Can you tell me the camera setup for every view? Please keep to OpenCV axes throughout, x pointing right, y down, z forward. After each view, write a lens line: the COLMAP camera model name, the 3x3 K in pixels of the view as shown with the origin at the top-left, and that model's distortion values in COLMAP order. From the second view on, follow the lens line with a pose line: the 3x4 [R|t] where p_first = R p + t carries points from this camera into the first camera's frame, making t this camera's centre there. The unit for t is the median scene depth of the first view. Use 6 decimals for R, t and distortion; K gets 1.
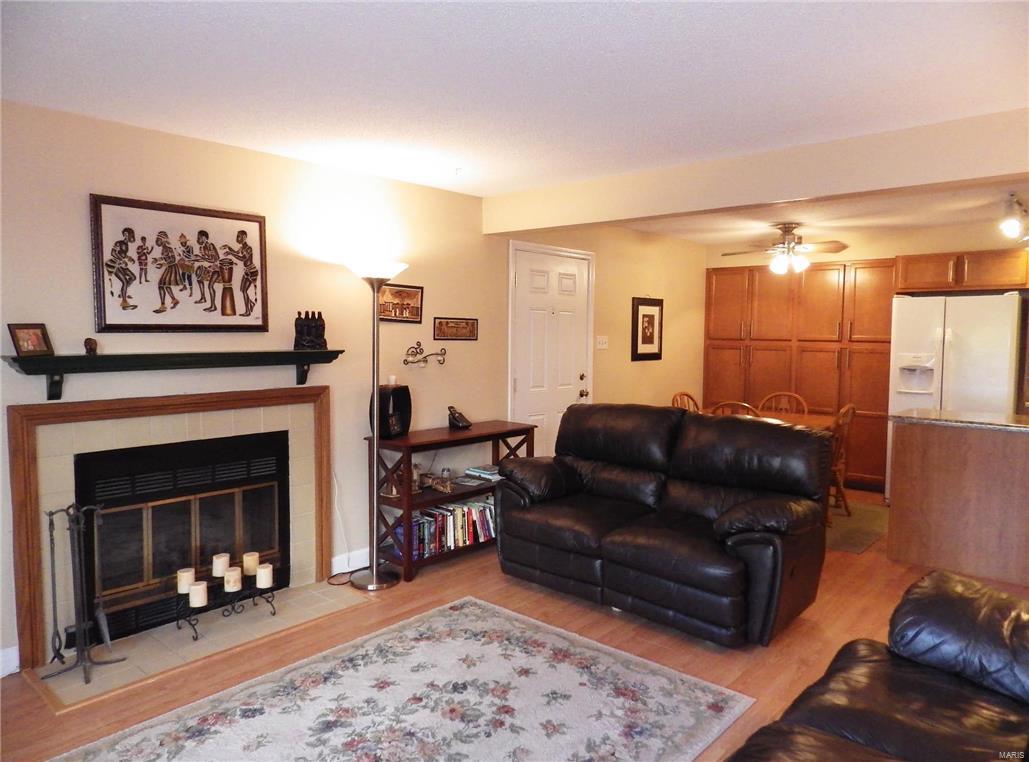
lens RADIAL K [[697.2, 0, 514.9], [0, 697.2, 379.1], [0, 0, 1]] dist [0.013392, -0.002189]
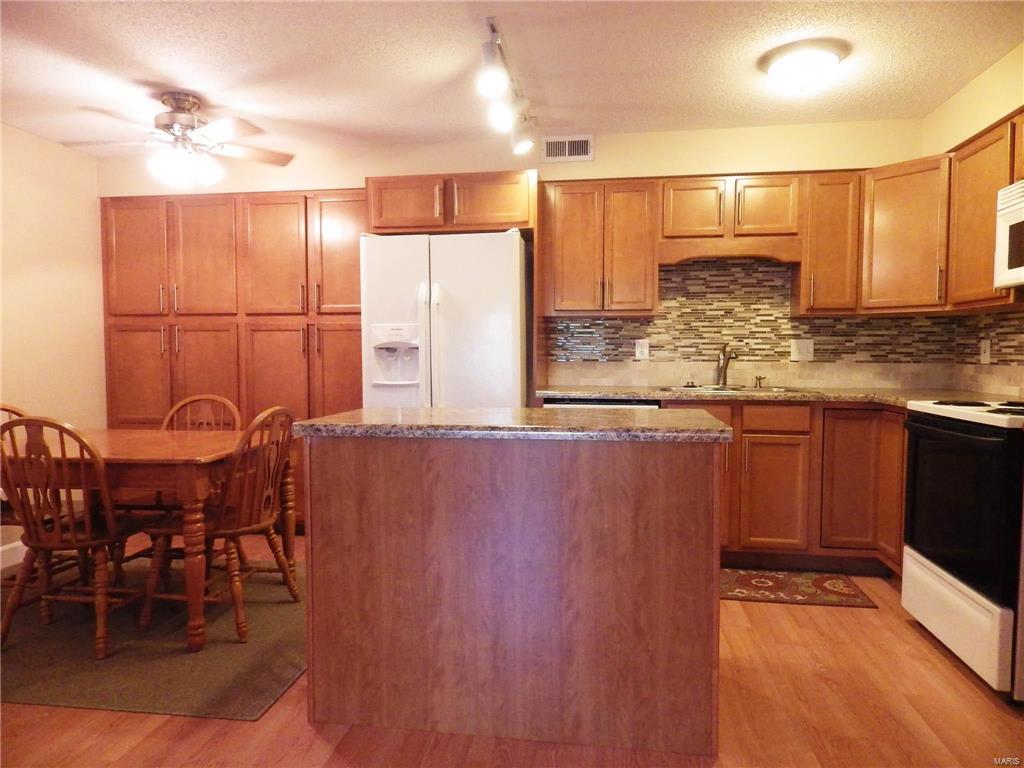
lens RADIAL K [[687.1, 0, 513.0], [0, 687.1, 383.3], [0, 0, 1]] dist [0.012881, -0.006333]
pose [[0.839110, -0.035953, 0.542772, 0.401628], [0.046827, 0.998884, -0.006227, 0.033806], [-0.541942, 0.030642, 0.839857, 0.520589]]
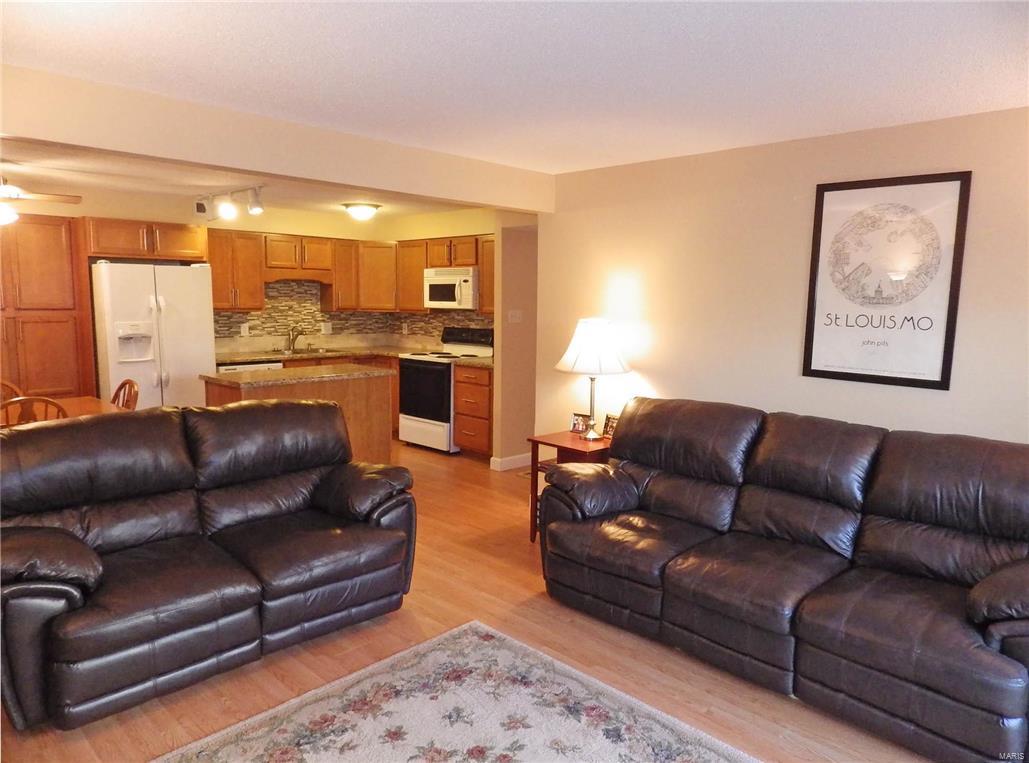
lens RADIAL K [[697.2, 0, 516.4], [0, 697.2, 382.9], [0, 0, 1]] dist [0.013392, -0.002189]
pose [[0.048190, -0.133013, 0.989942, -0.487161], [0.055778, 0.989905, 0.130293, -0.061810], [-0.997280, 0.048938, 0.055123, 0.516235]]
